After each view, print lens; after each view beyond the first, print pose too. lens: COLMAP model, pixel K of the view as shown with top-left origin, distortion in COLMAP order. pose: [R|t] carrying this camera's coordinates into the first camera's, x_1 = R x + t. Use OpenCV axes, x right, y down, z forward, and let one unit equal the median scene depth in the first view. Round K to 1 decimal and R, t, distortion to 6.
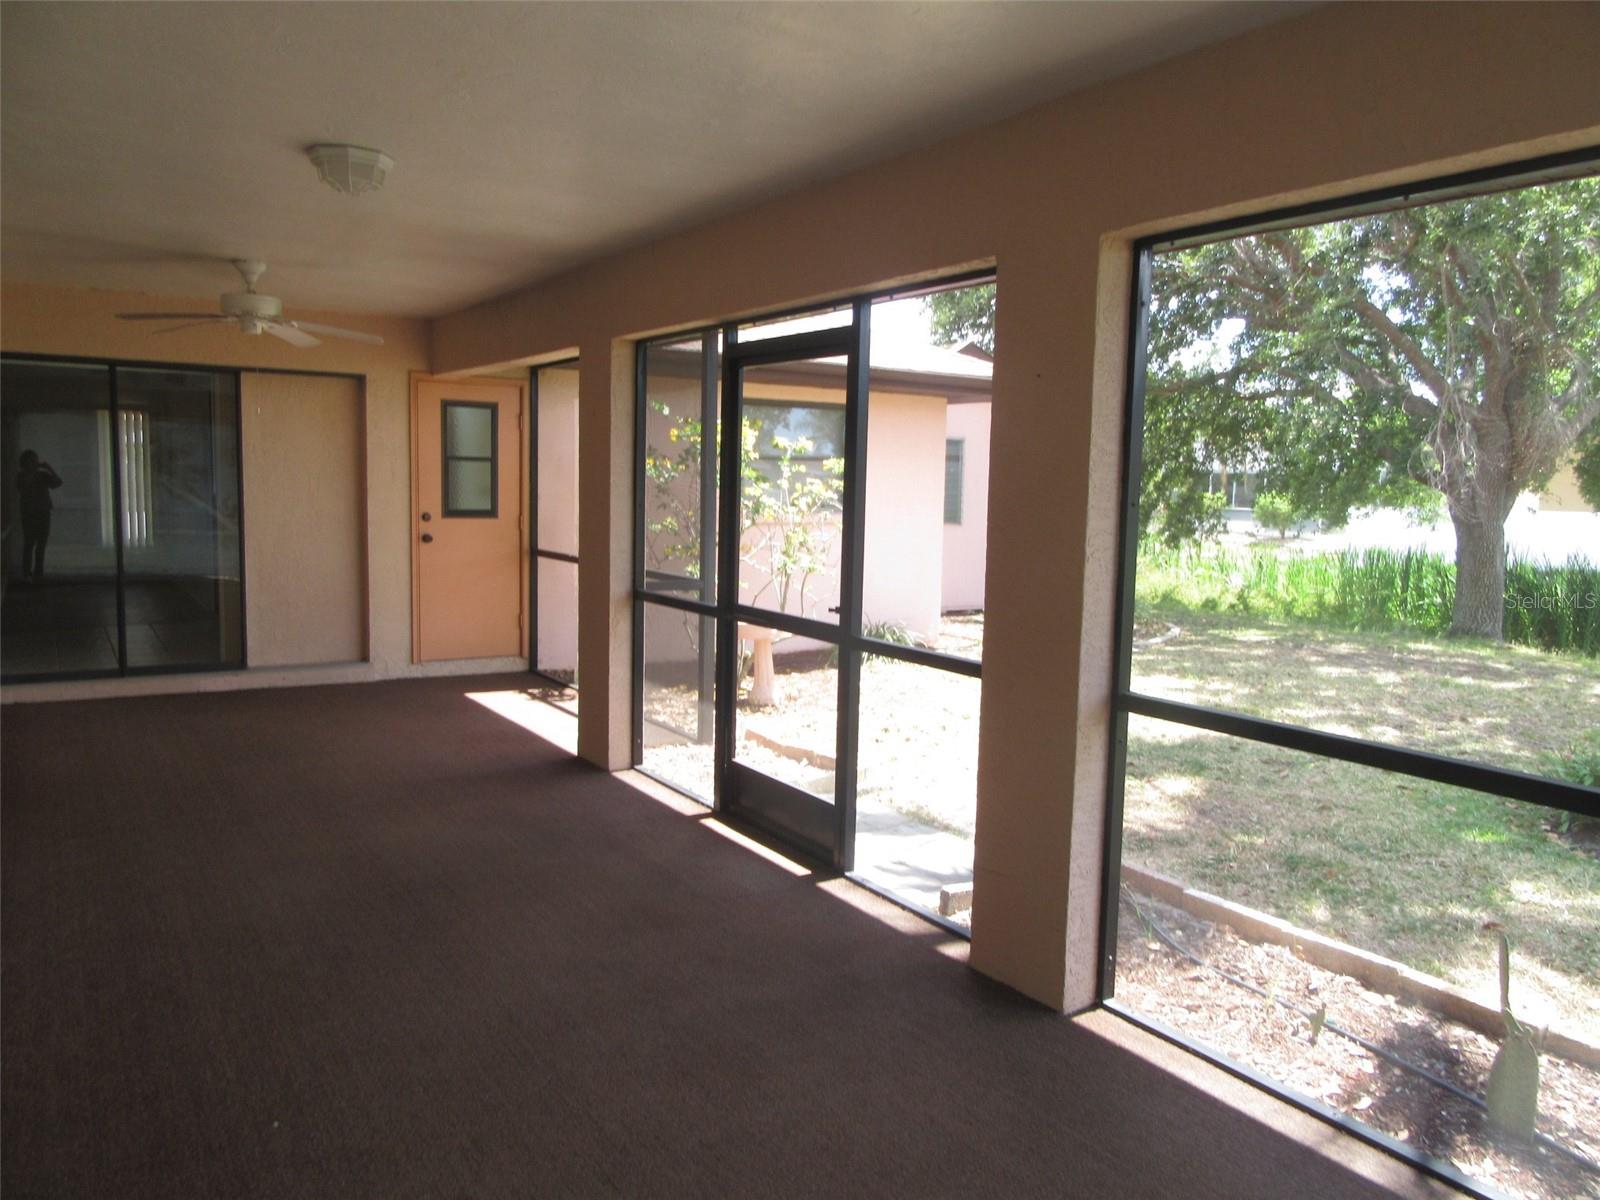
lens RADIAL K [[1173.3, 0, 800.0], [0, 1173.3, 600.0], [0, 0, 1]] dist [-0.039374, 0.046976]
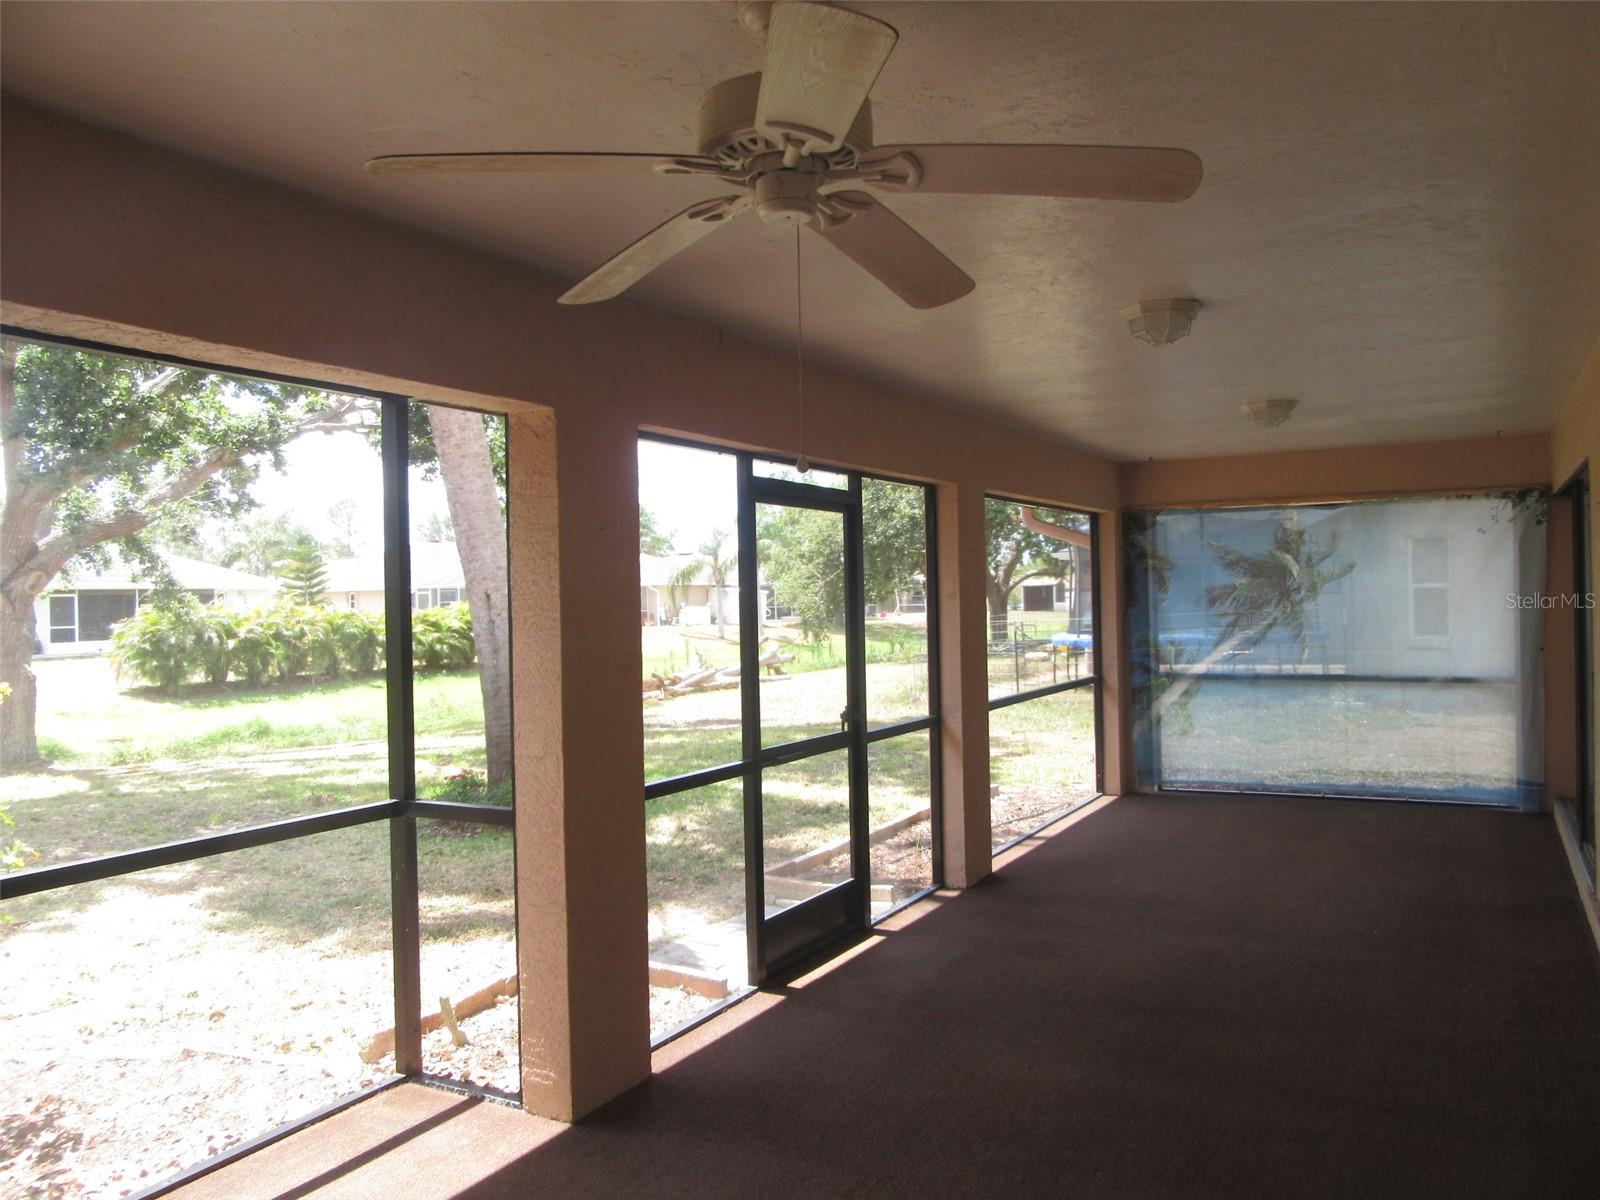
lens RADIAL K [[1173.3, 0, 800.0], [0, 1173.3, 600.0], [0, 0, 1]] dist [-0.039374, 0.046976]
pose [[-0.453209, -0.012965, 0.891310, -1.013851], [0.103014, 0.992433, 0.066816, -0.196633], [-0.885432, 0.122099, -0.448444, 1.550560]]
